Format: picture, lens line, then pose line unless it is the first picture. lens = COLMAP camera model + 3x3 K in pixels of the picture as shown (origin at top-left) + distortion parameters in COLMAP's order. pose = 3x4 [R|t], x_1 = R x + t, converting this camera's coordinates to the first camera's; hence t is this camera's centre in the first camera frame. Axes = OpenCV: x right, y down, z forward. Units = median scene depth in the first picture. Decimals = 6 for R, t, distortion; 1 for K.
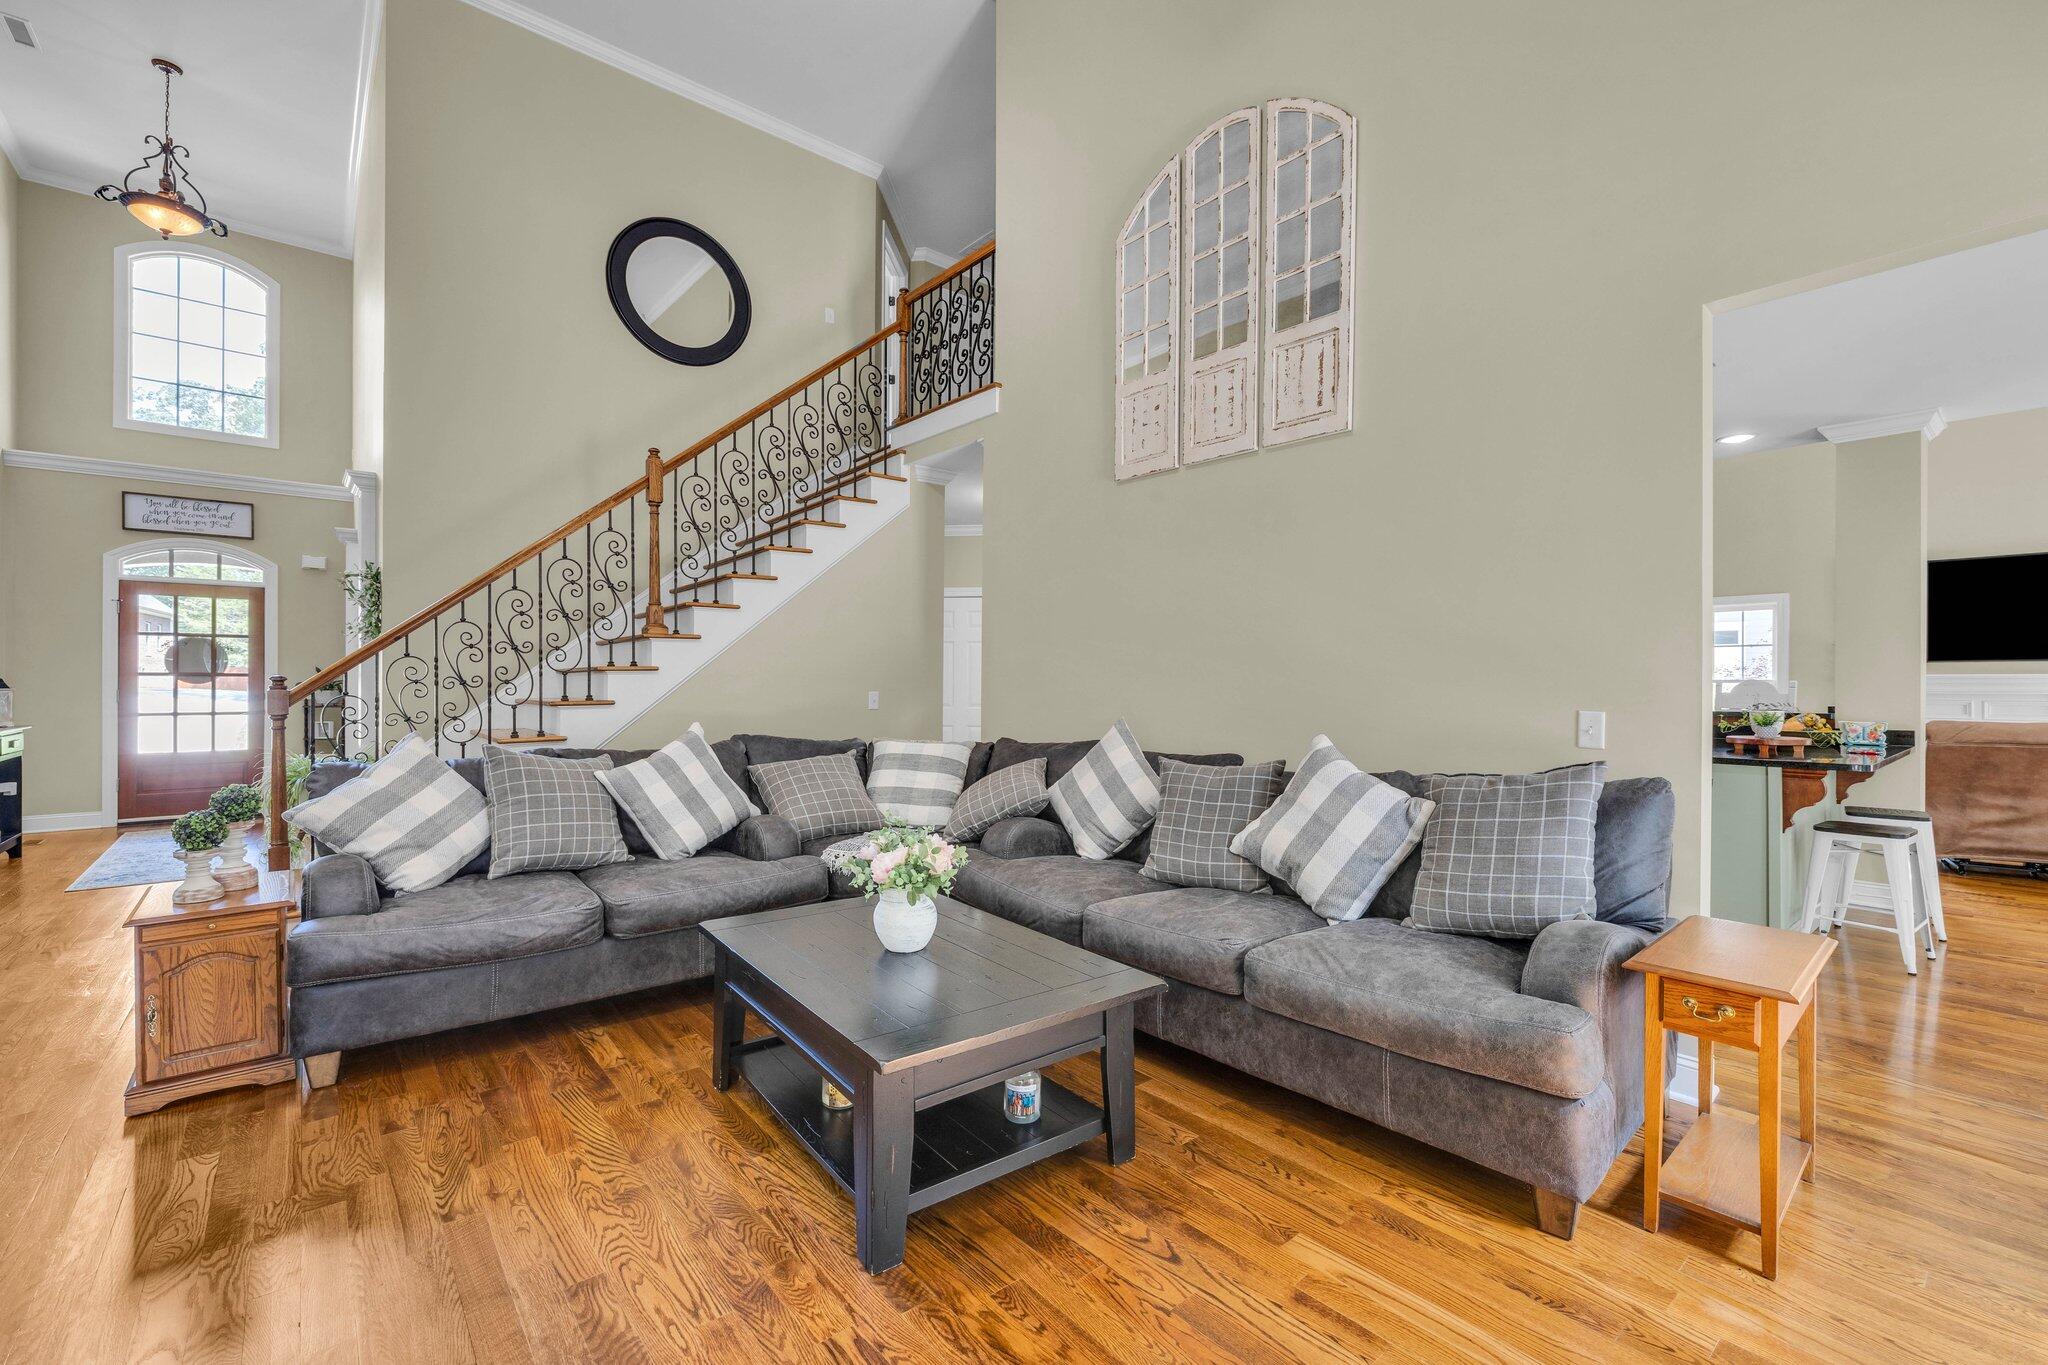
lens RADIAL K [[885.5, 0, 1021.1], [0, 885.5, 681.2], [0, 0, 1]] dist [-0.002452, -0.000272]
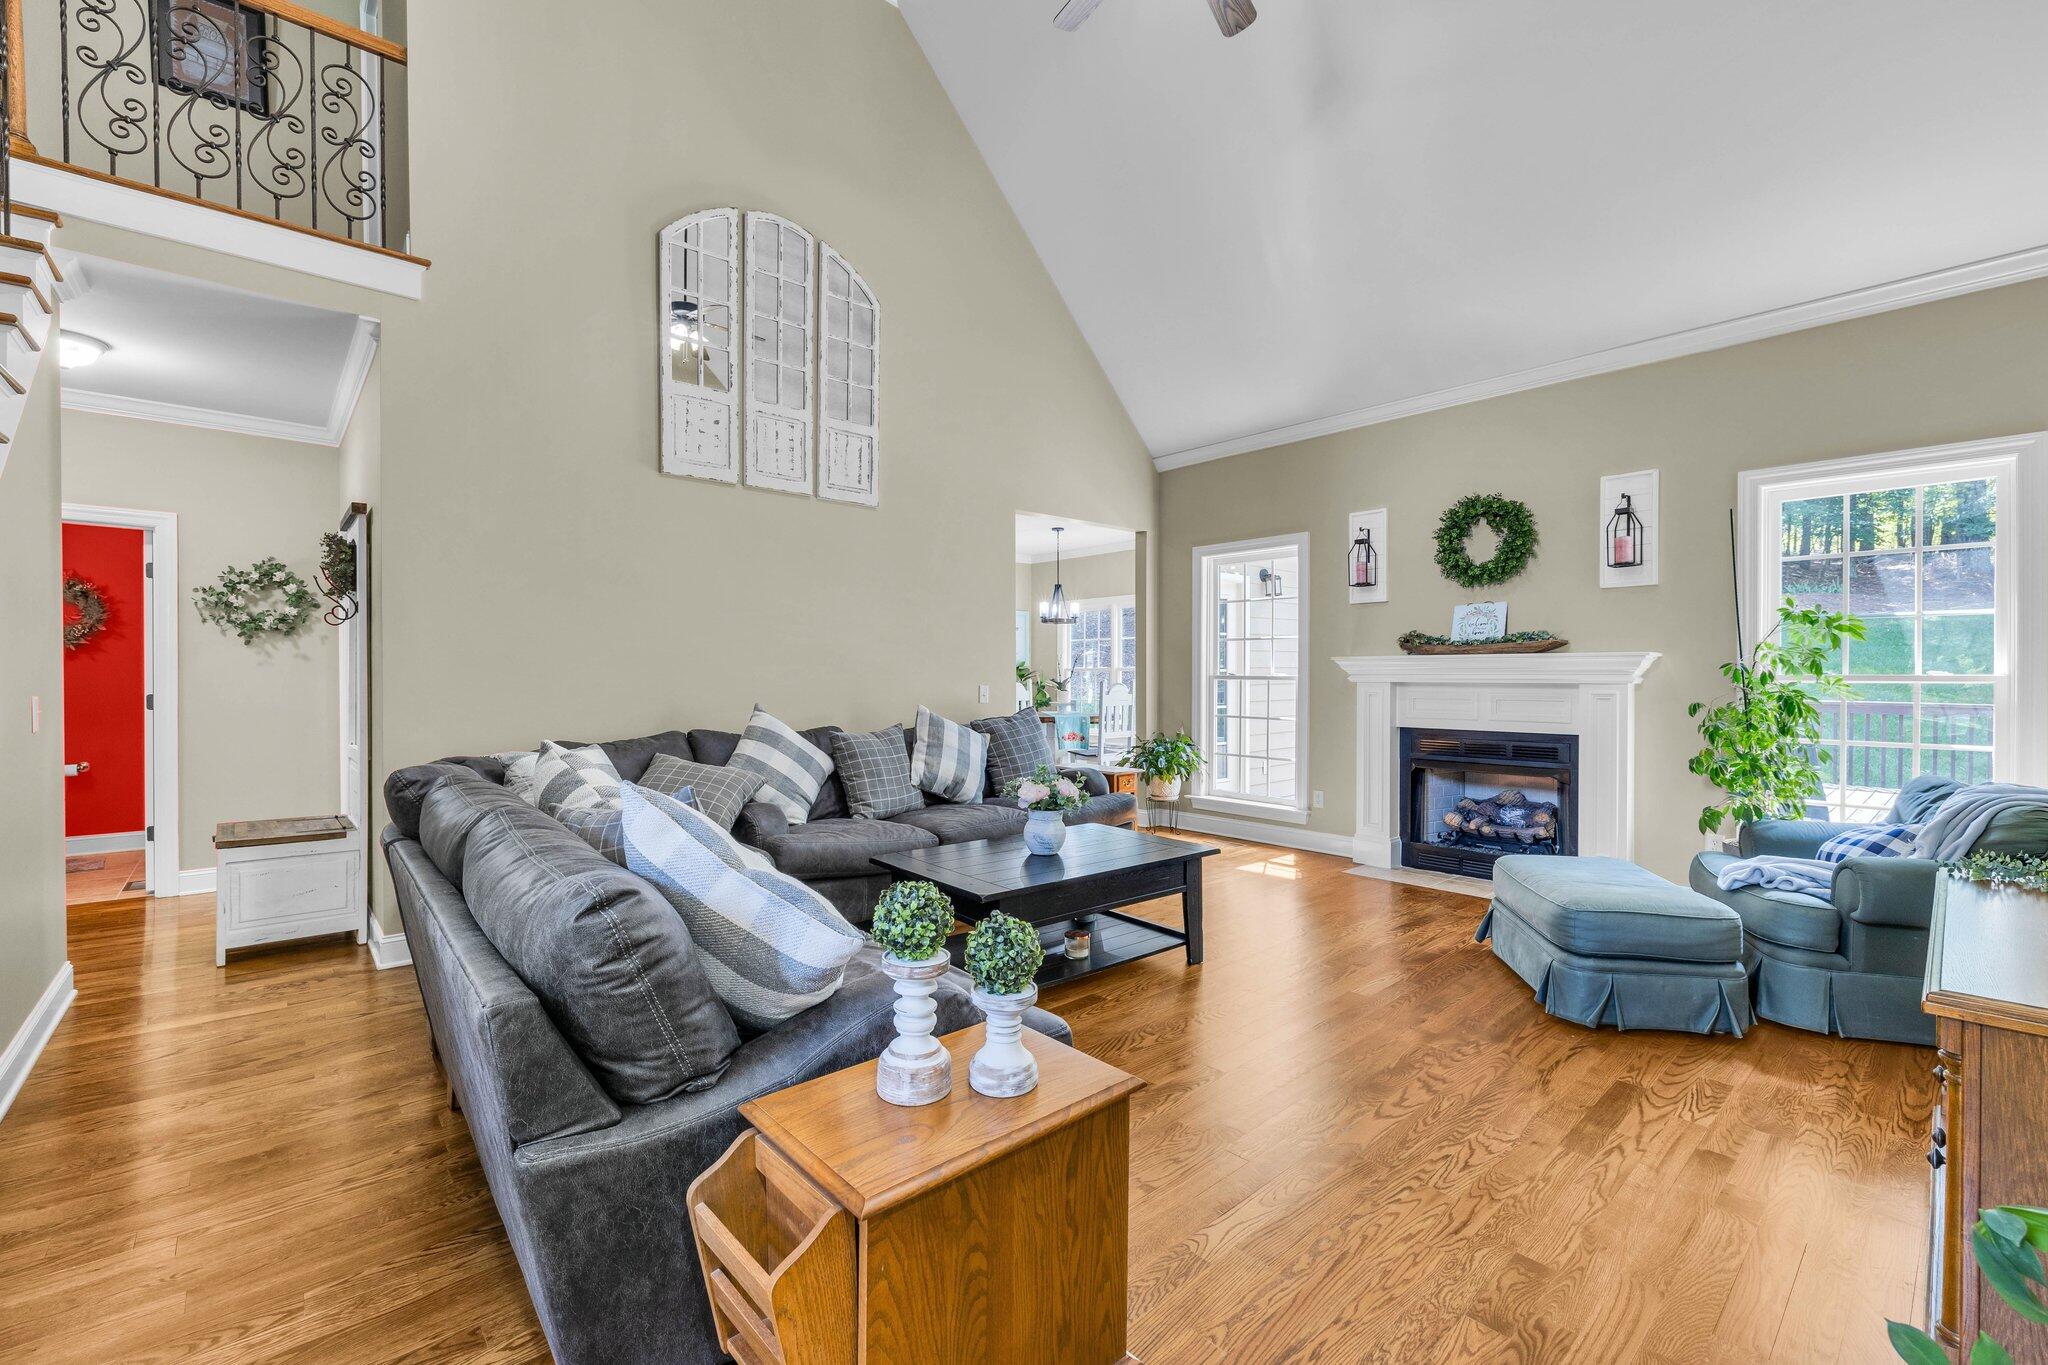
lens RADIAL K [[885.5, 0, 1021.0], [0, 885.5, 685.1], [0, 0, 1]] dist [-0.002452, -0.000272]
pose [[-0.024231, -0.009834, 0.999658, -1.092873], [-0.005818, 0.999936, 0.009695, 0.005482], [-0.999689, -0.005581, -0.024286, 0.737805]]
